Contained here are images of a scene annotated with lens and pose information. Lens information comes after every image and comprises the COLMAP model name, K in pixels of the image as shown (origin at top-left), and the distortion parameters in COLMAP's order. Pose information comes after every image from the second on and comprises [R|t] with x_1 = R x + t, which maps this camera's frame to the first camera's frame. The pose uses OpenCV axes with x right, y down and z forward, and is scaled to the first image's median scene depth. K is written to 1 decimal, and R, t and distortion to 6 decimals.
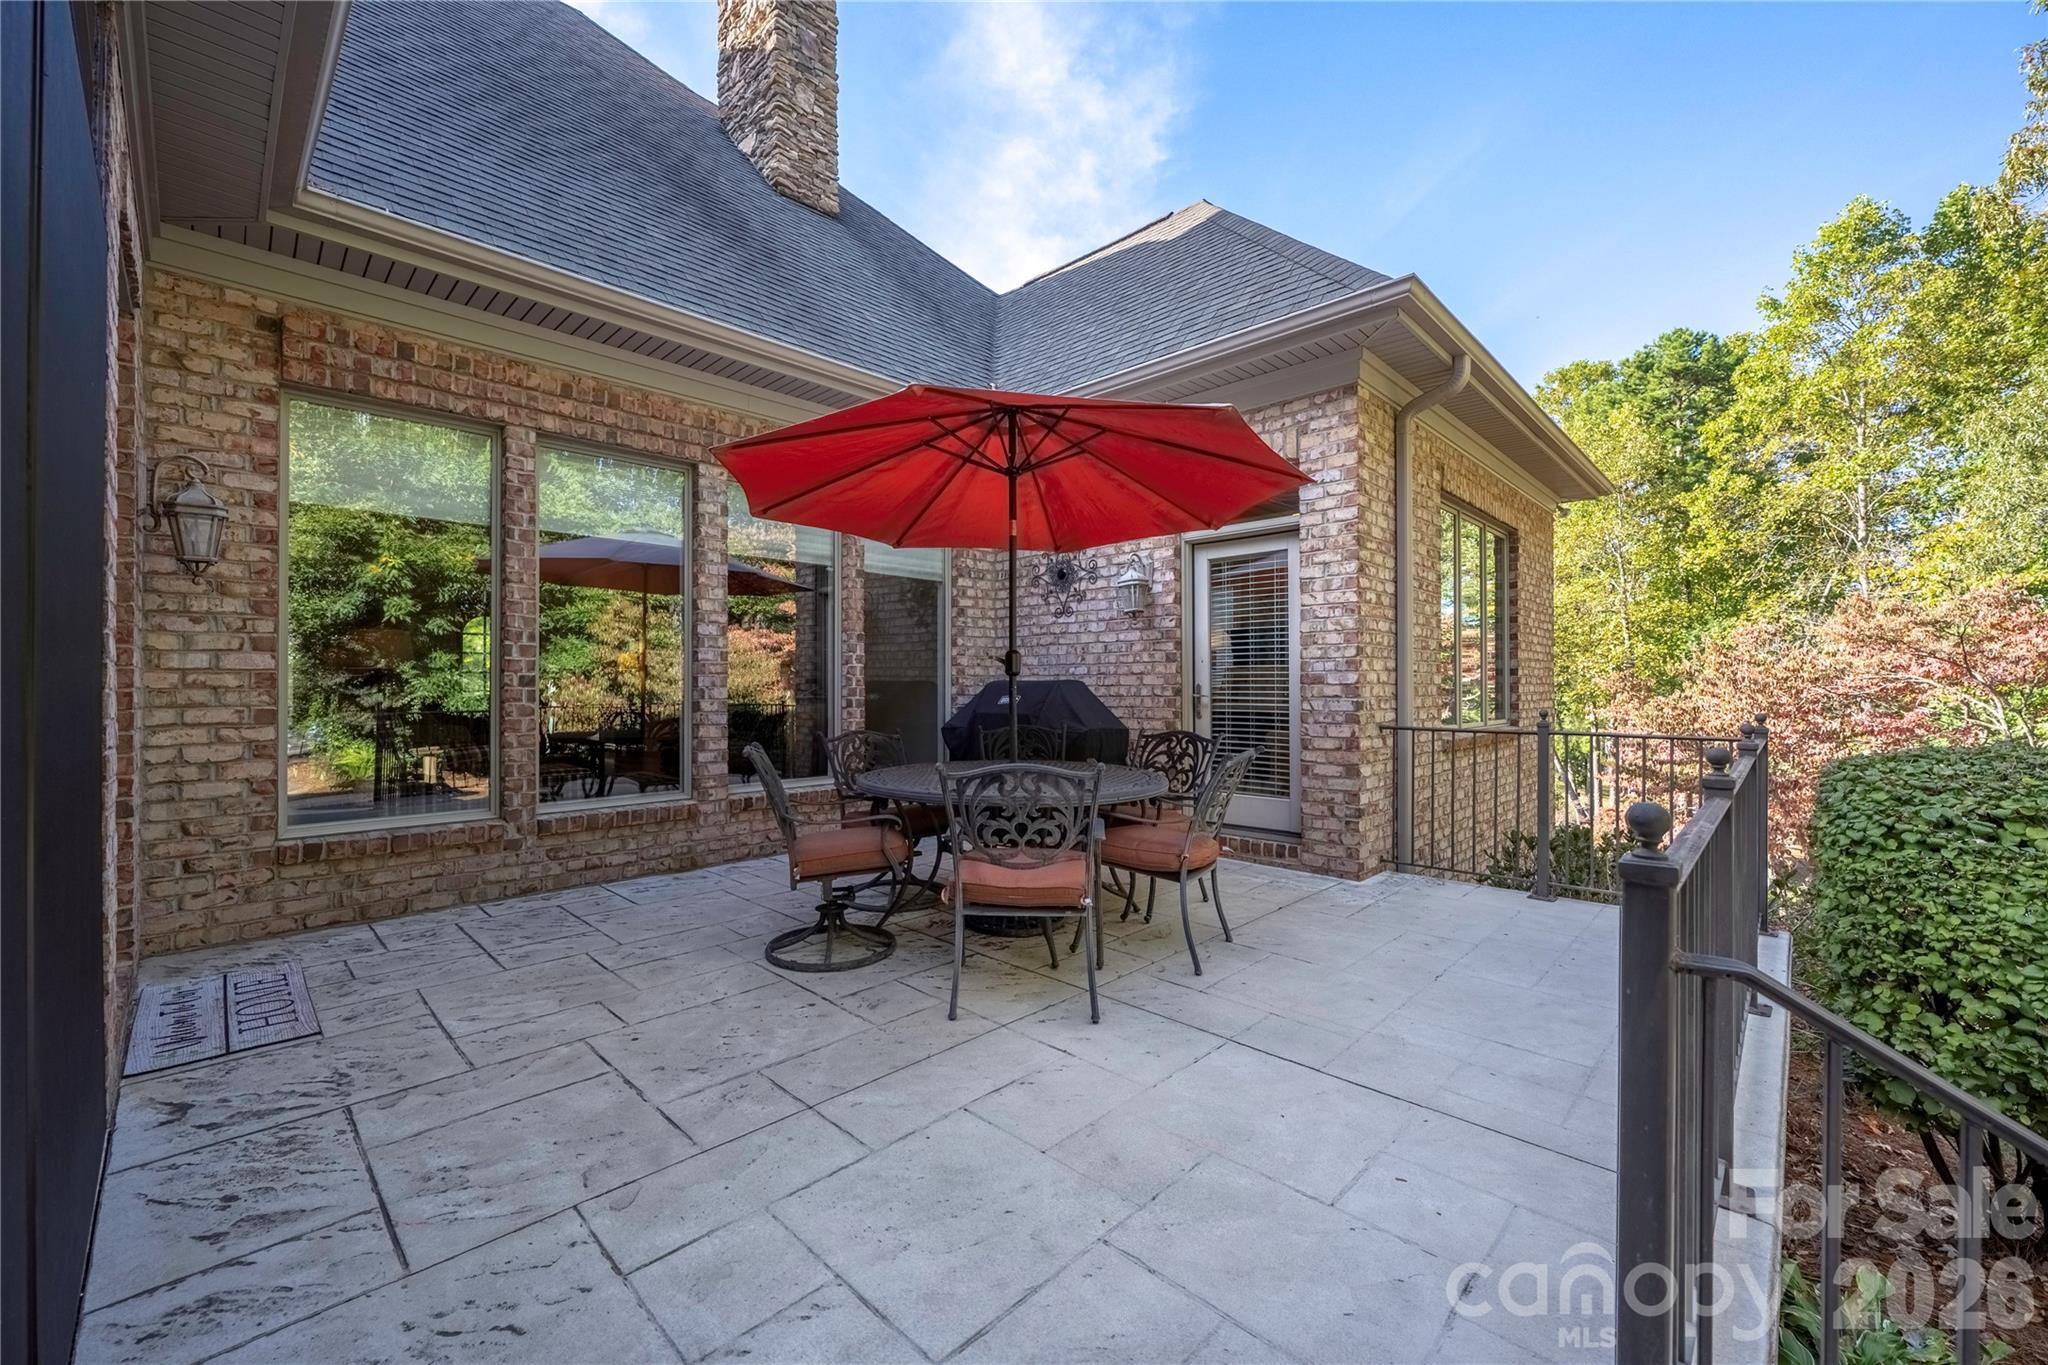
lens RADIAL K [[822.8, 0, 1016.4], [0, 822.8, 677.9], [0, 0, 1]] dist [-0.002839, 0.000398]
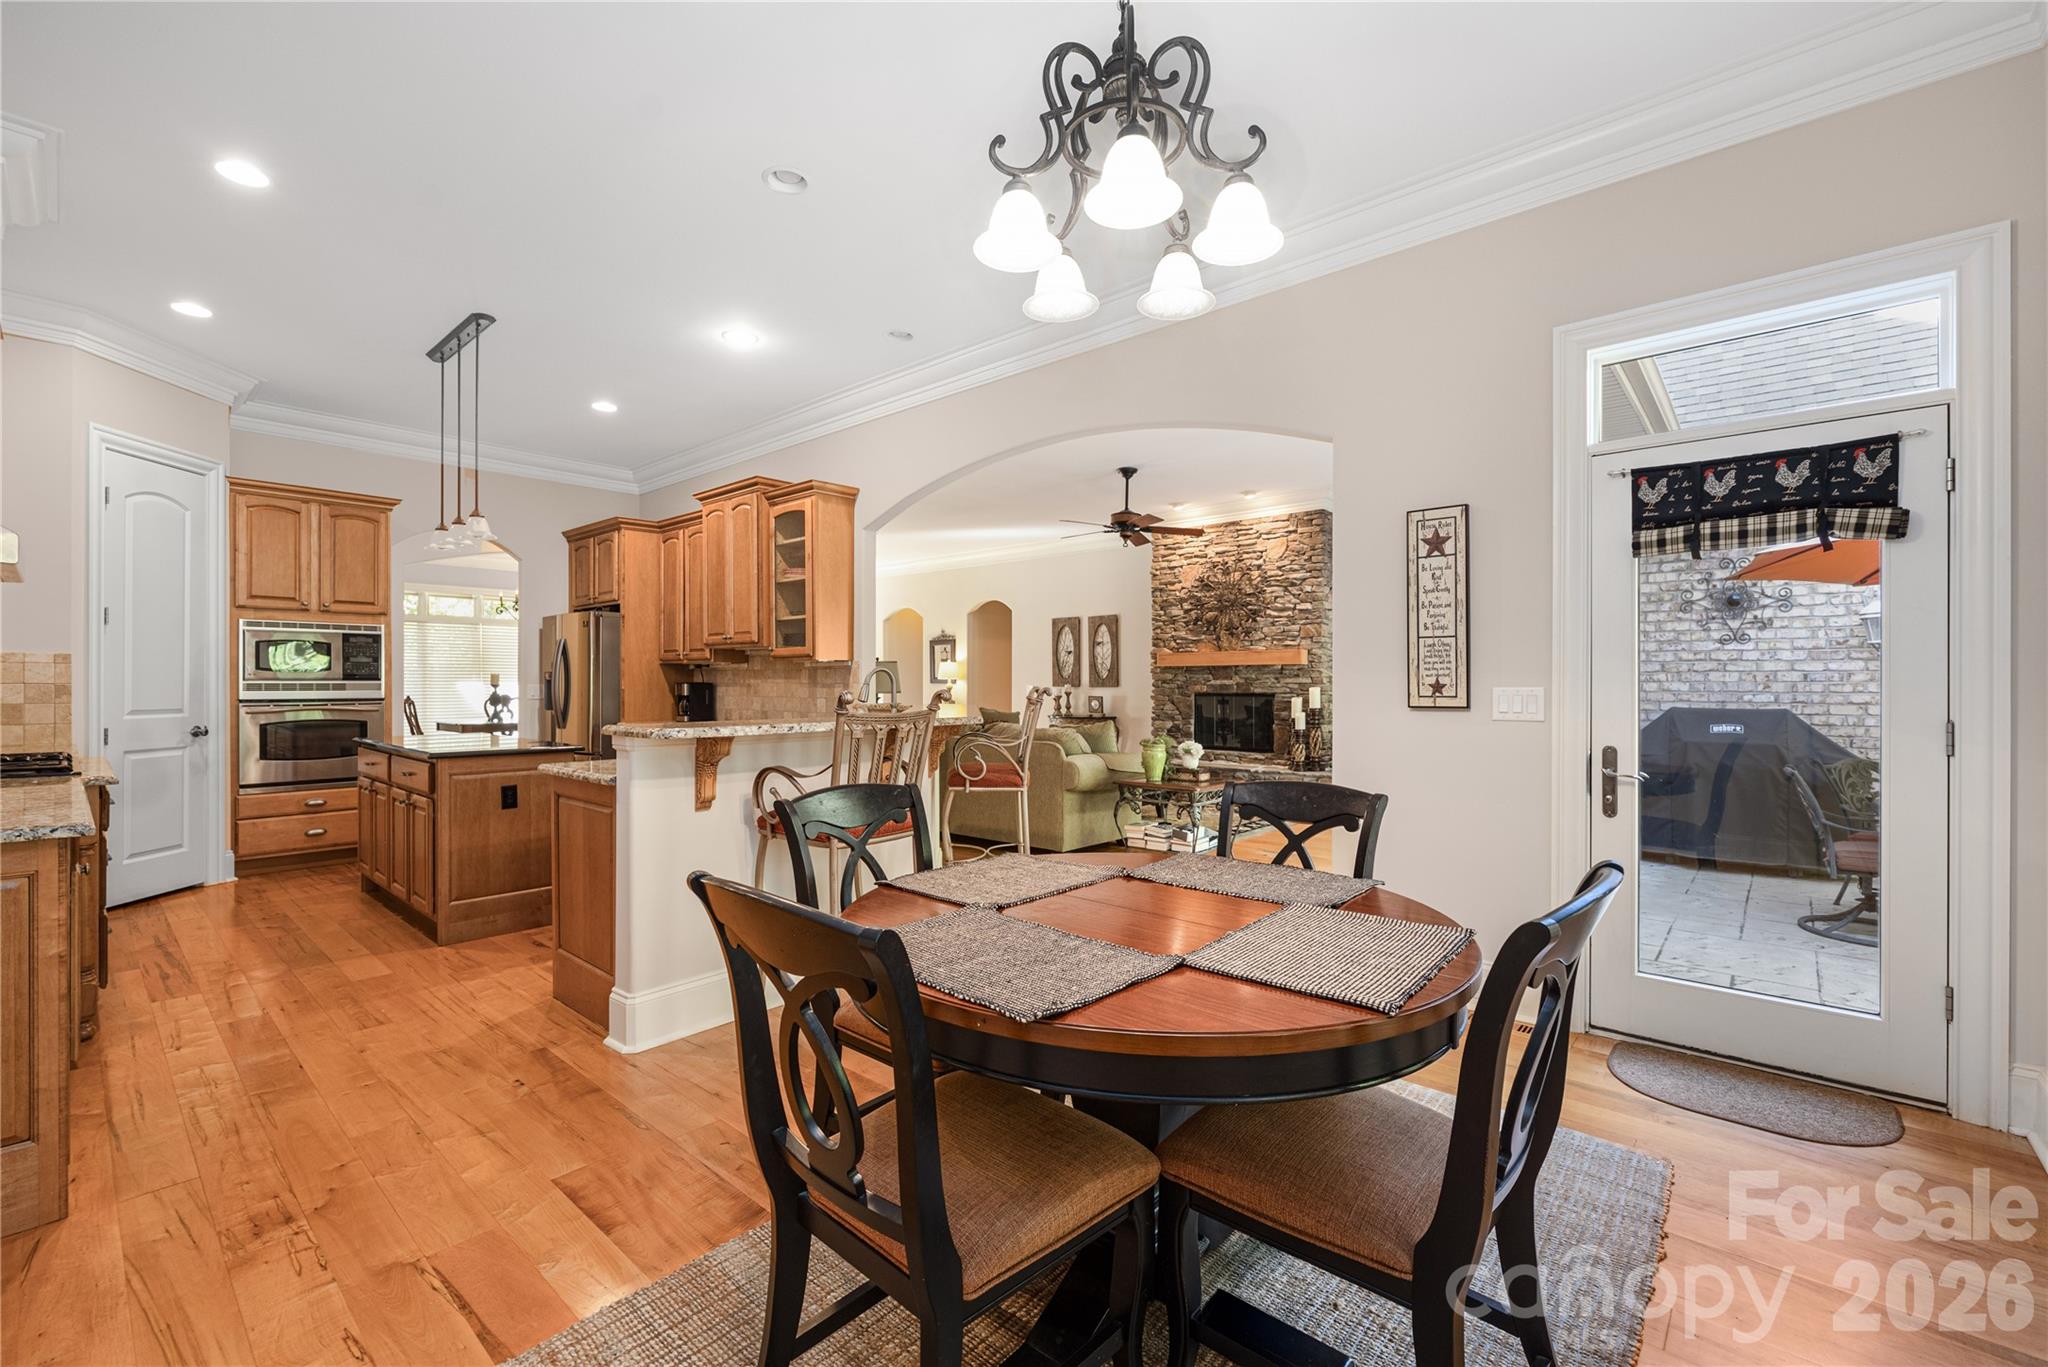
lens RADIAL K [[875.0, 0, 1032.0], [0, 875.0, 682.7], [0, 0, 1]] dist [-0.007267, 0.000620]
pose [[0.998613, 0.005603, 0.052344, -0.808863], [-0.005907, 0.999967, 0.005660, -0.026977], [-0.052310, -0.005961, 0.998613, -0.003337]]
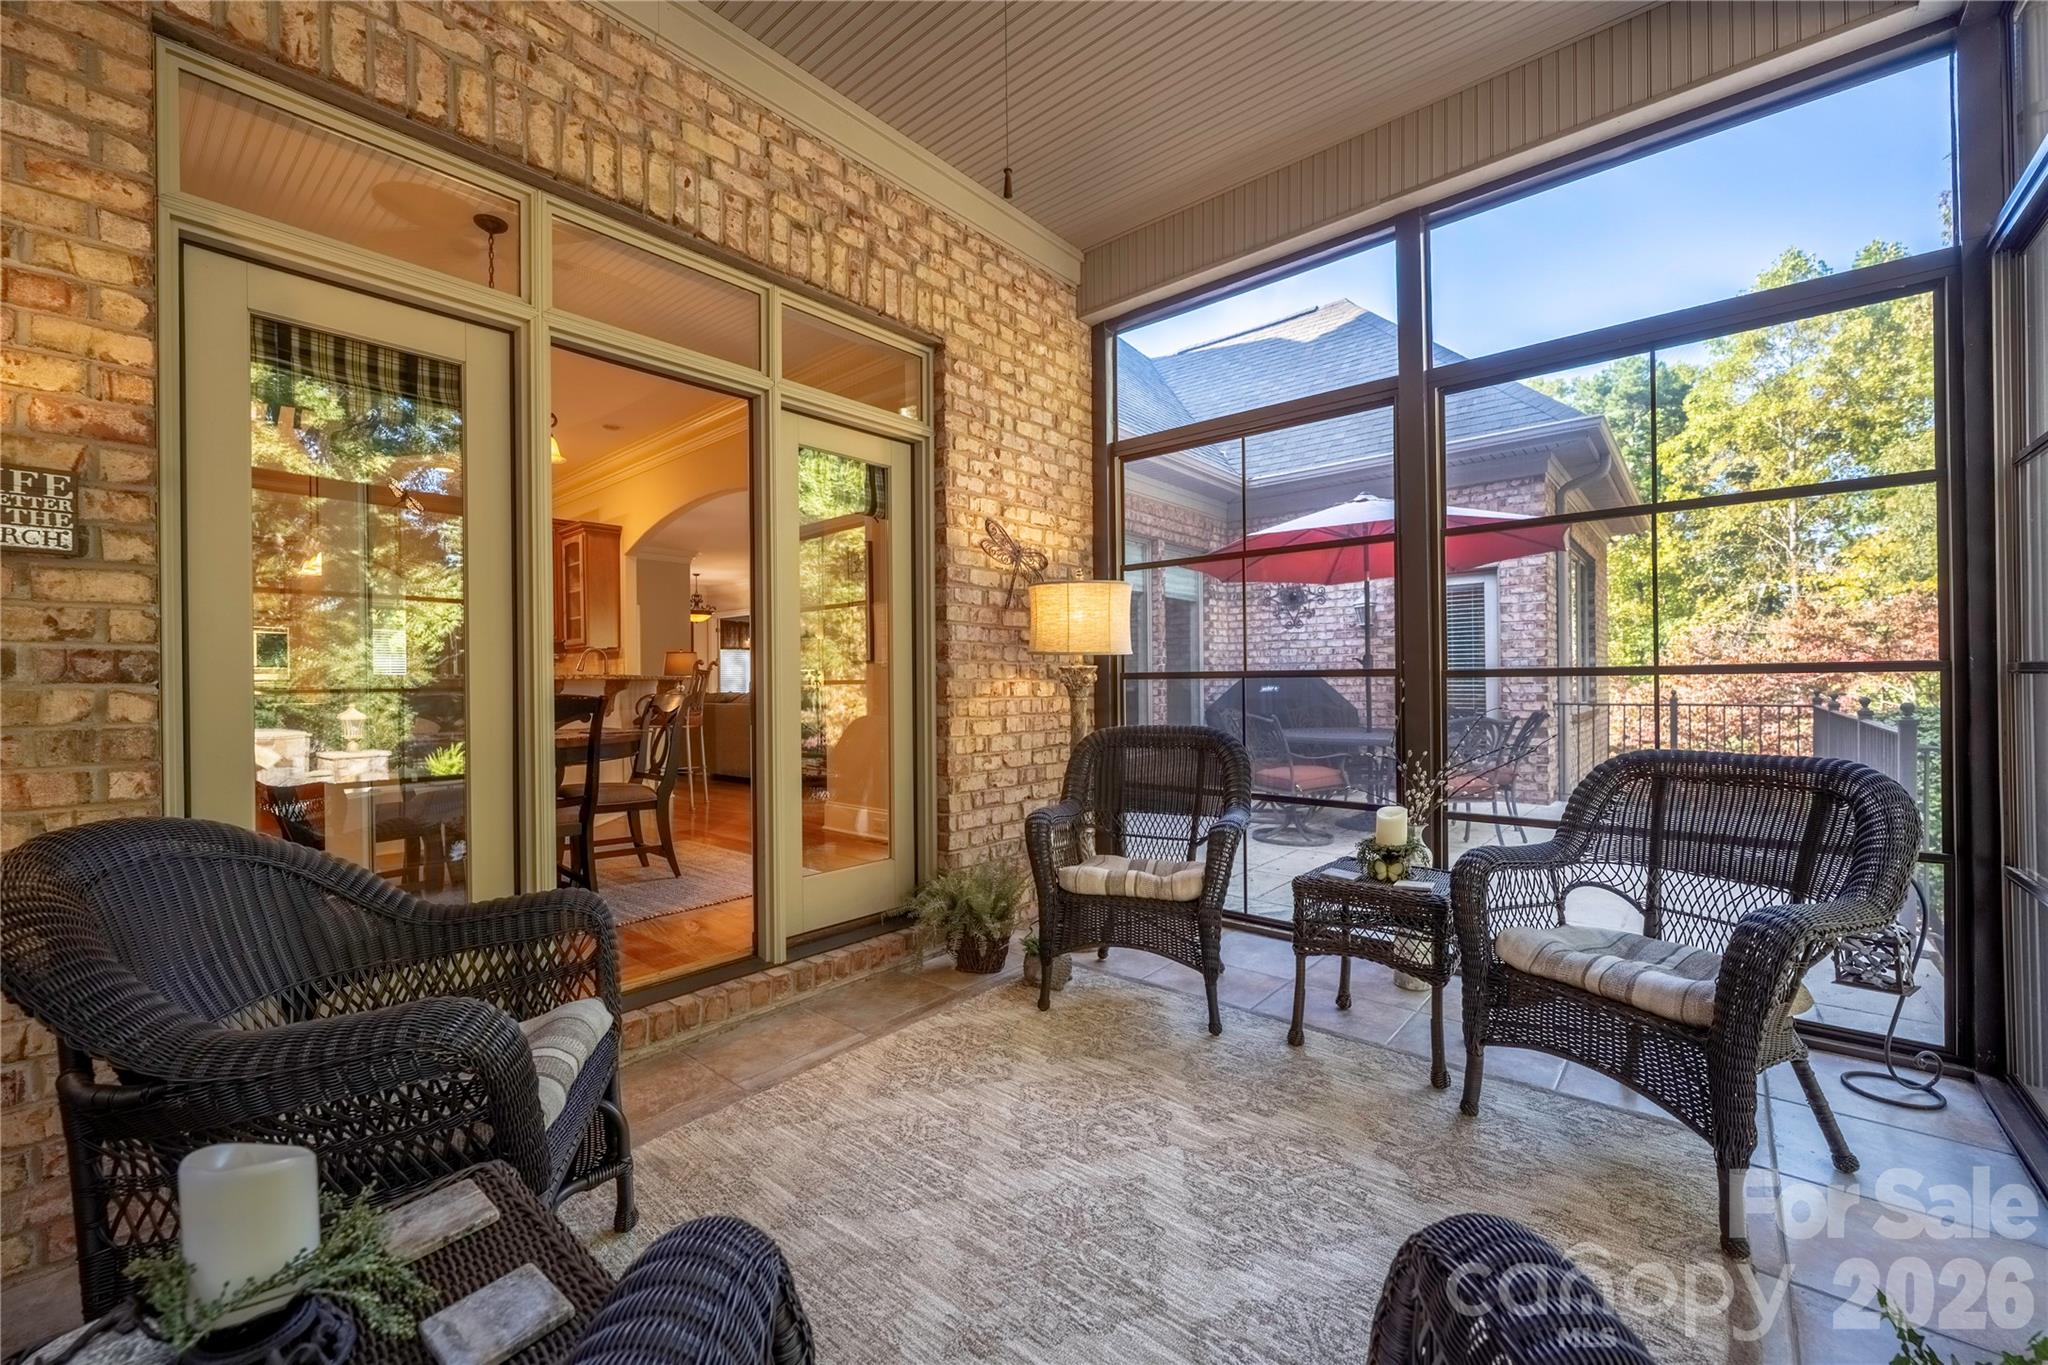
lens RADIAL K [[822.8, 0, 1028.7], [0, 822.8, 679.8], [0, 0, 1]] dist [-0.002839, 0.000398]
pose [[0.997955, -0.009047, 0.063282, -0.448581], [0.008854, 0.999955, 0.003323, 0.002638], [-0.063310, -0.002756, 0.997990, -0.315802]]
